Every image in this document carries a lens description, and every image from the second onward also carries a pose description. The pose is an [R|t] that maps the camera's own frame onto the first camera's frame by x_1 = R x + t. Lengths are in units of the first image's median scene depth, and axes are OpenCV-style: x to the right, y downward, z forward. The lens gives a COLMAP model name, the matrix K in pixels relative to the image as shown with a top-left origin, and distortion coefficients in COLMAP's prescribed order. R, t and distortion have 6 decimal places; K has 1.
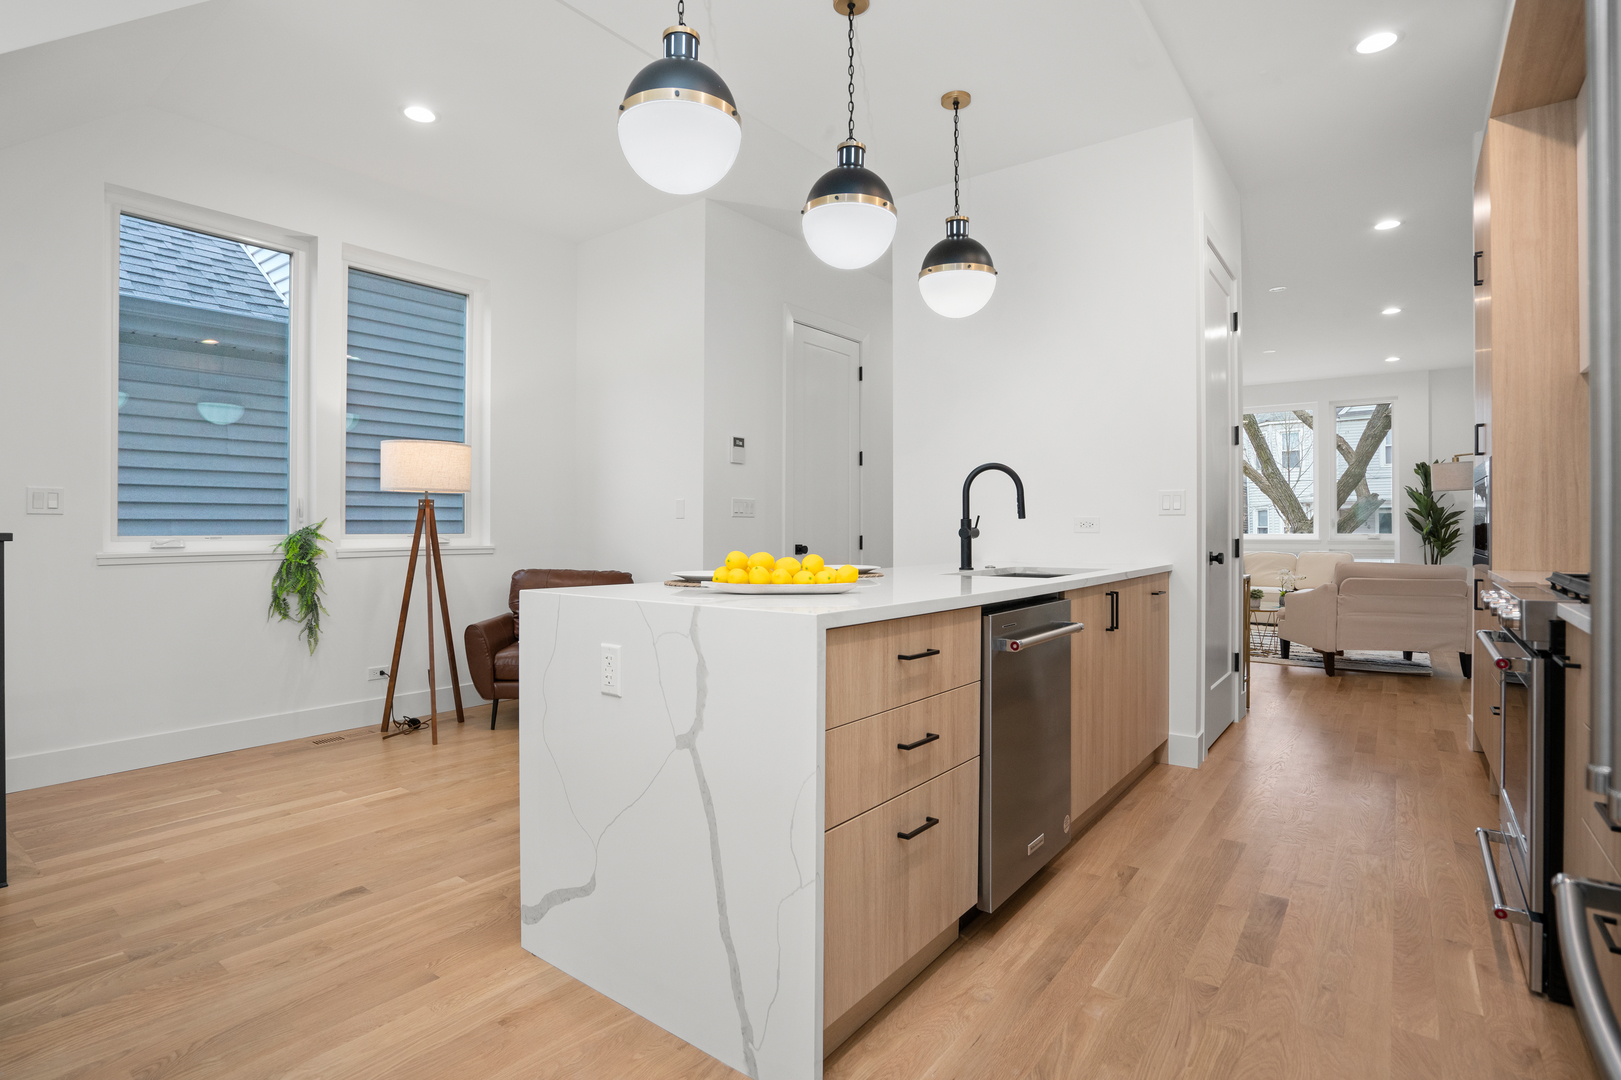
lens RADIAL K [[787.8, 0, 805.6], [0, 787.8, 517.0], [0, 0, 1]] dist [-0.053200, 0.020162]
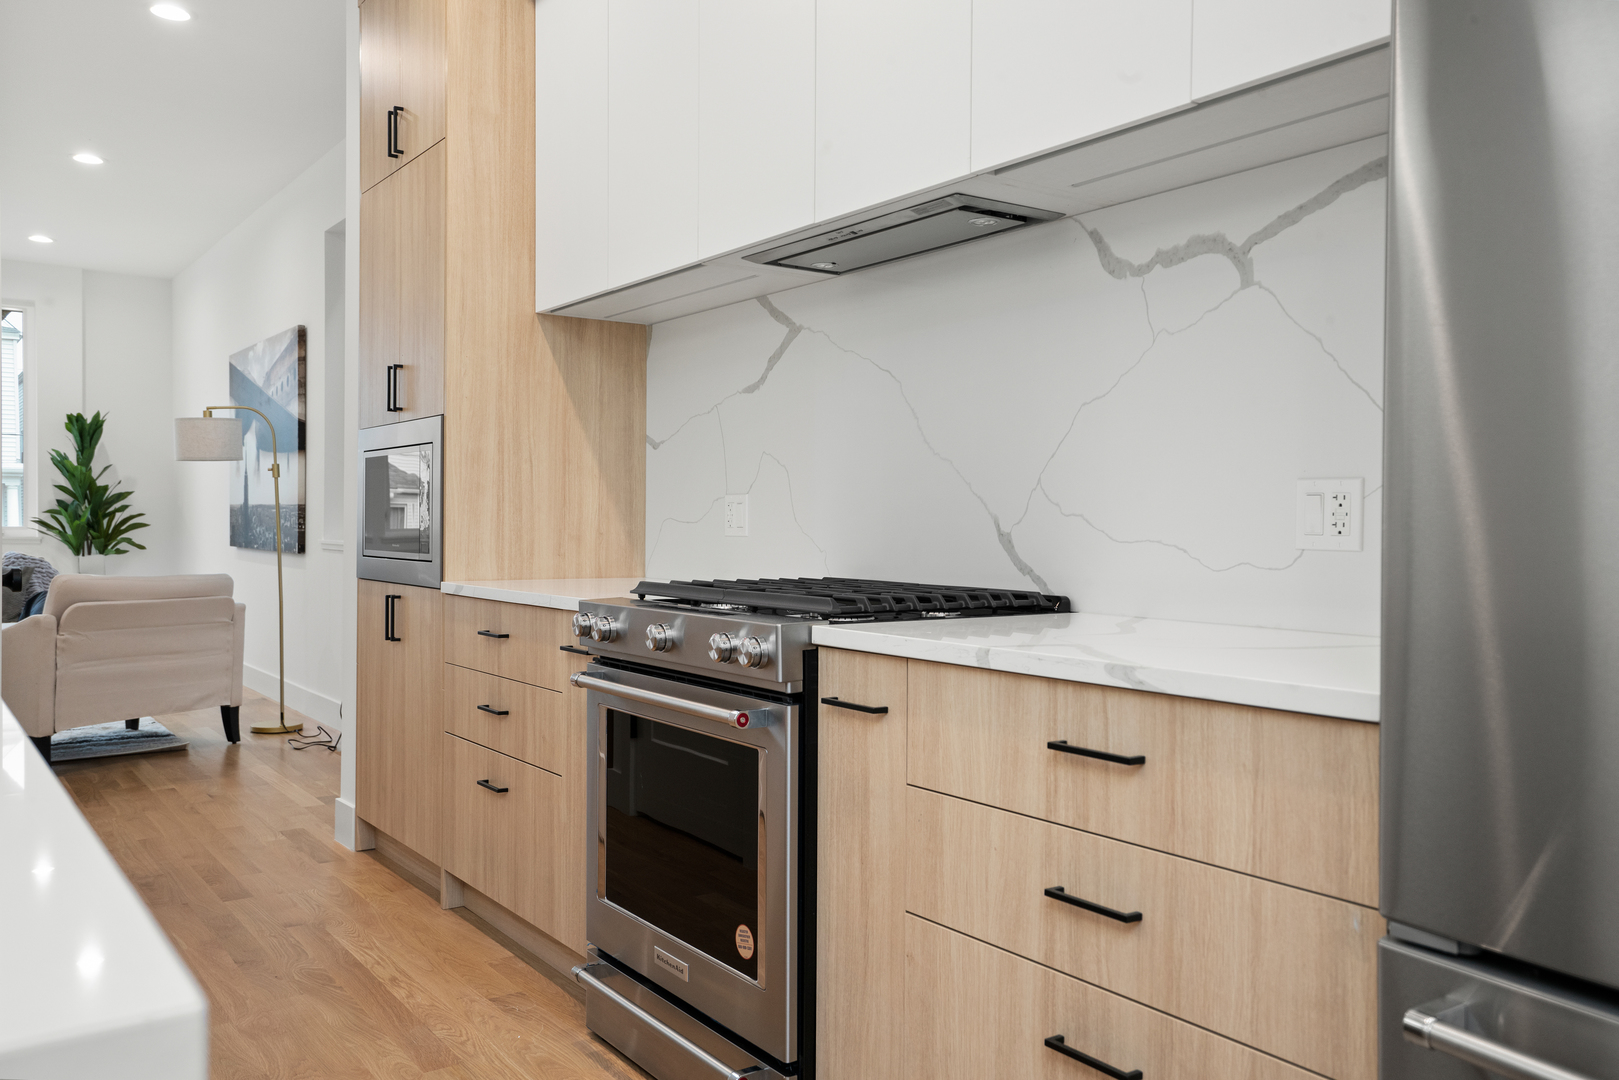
lens RADIAL K [[1255.7, 0, 836.1], [0, 1255.7, 537.5], [0, 0, 1]] dist [0.007755, 0.007674]
pose [[0.269939, -0.013609, 0.962781, -0.073030], [-0.016811, 0.999681, 0.018844, 0.002527], [-0.962731, -0.021272, 0.269624, 0.296296]]
